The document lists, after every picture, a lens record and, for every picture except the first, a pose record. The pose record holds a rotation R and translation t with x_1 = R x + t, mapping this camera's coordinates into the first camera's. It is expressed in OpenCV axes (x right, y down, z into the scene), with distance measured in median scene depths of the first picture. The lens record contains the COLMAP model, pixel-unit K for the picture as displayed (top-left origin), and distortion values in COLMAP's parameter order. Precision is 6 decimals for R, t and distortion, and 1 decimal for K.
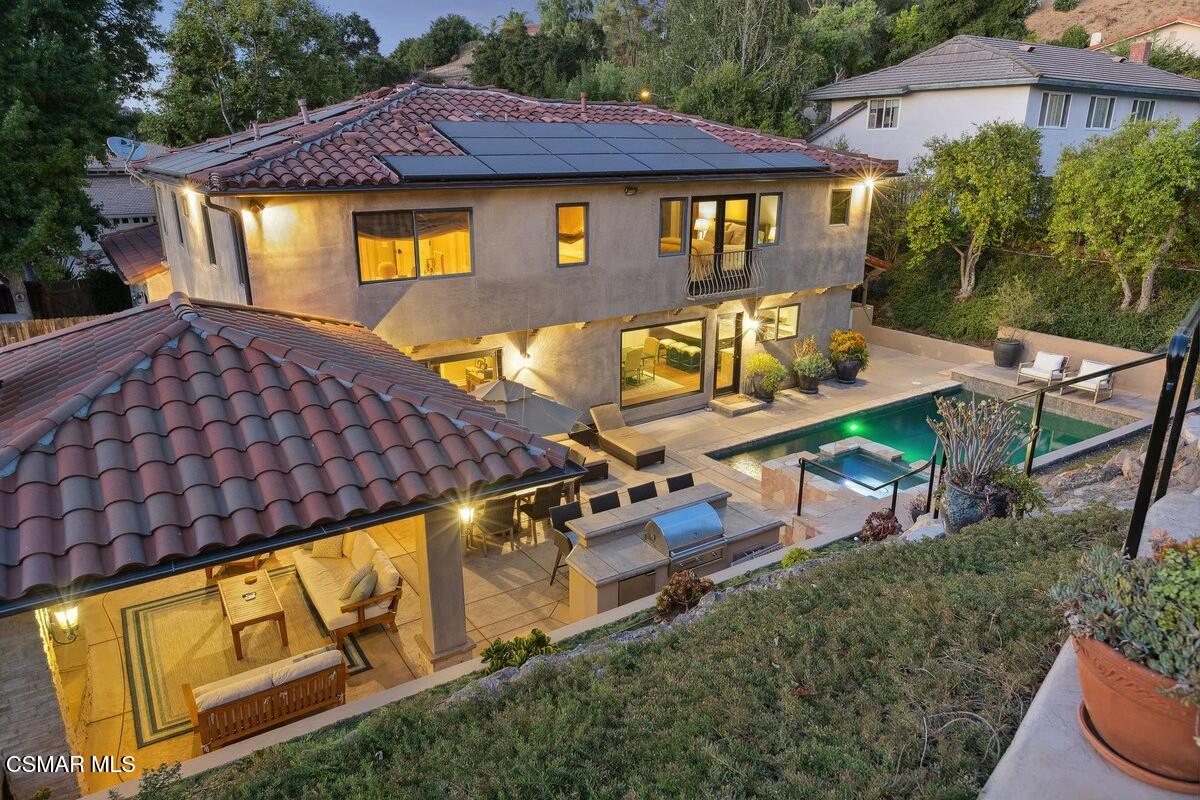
lens RADIAL K [[785.0, 0, 595.2], [0, 785.0, 402.9], [0, 0, 1]] dist [0.035125, -0.063191]
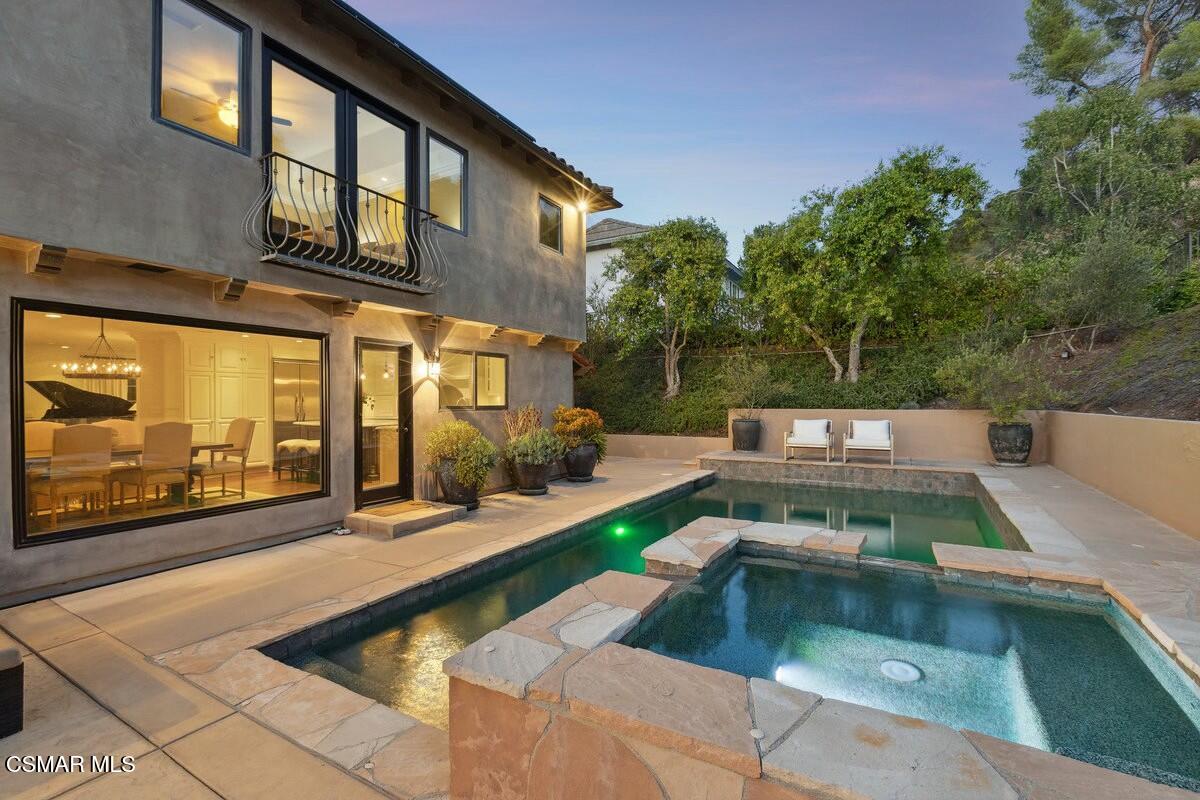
lens RADIAL K [[522.9, 0, 599.1], [0, 522.9, 403.6], [0, 0, 1]] dist [0.001690, 0.000387]
pose [[0.894866, -0.001787, 0.446332, 0.141151], [0.140095, 0.950580, -0.277075, 0.043250], [-0.423779, 0.310474, 0.850892, 0.639860]]
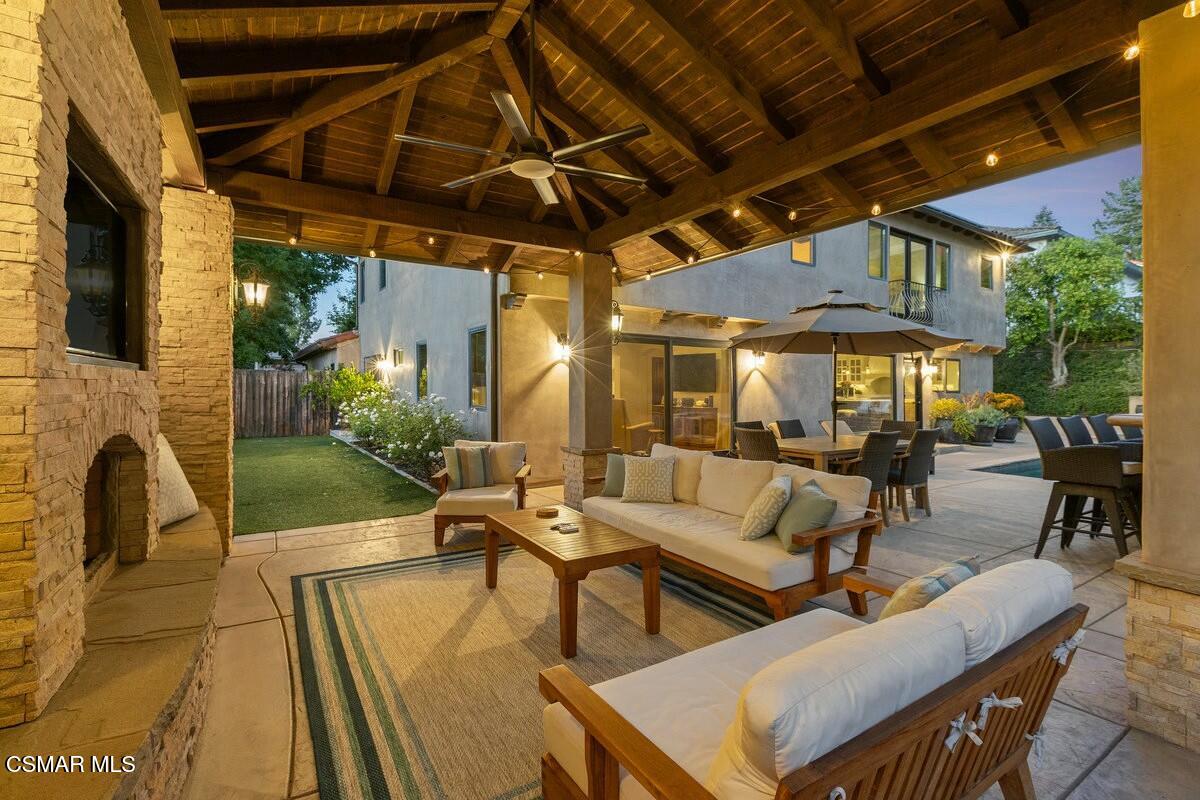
lens RADIAL K [[532.9, 0, 596.8], [0, 532.9, 382.3], [0, 0, 1]] dist [0.001341, 0.000208]
pose [[0.999889, 0.010498, -0.010592, -0.223492], [-0.013357, 0.946327, -0.322934, 0.143041], [0.006633, 0.323040, 0.946362, 0.350761]]
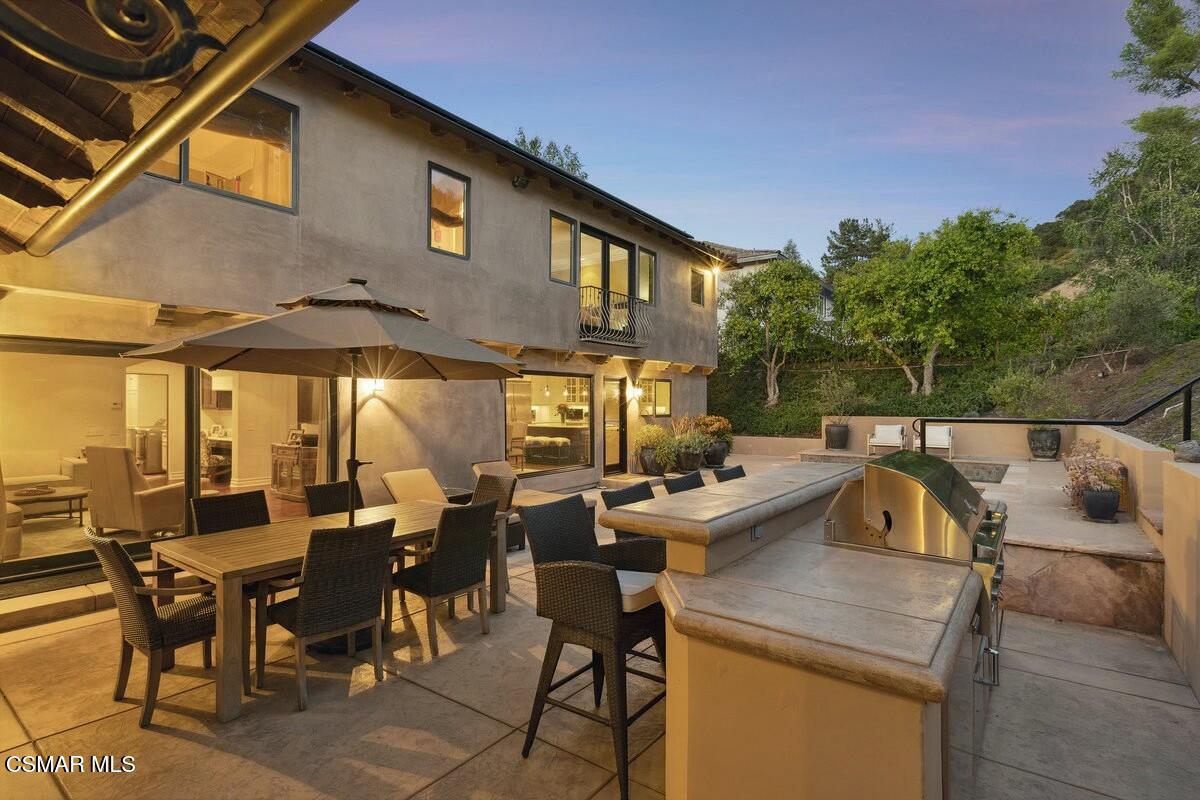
lens RADIAL K [[570.2, 0, 598.0], [0, 570.2, 403.1], [0, 0, 1]] dist [-0.002400, -0.000530]
pose [[0.938295, 0.002096, 0.345830, -0.066223], [0.106141, 0.949975, -0.293736, 0.098575], [-0.329146, 0.312318, 0.891134, 0.437234]]
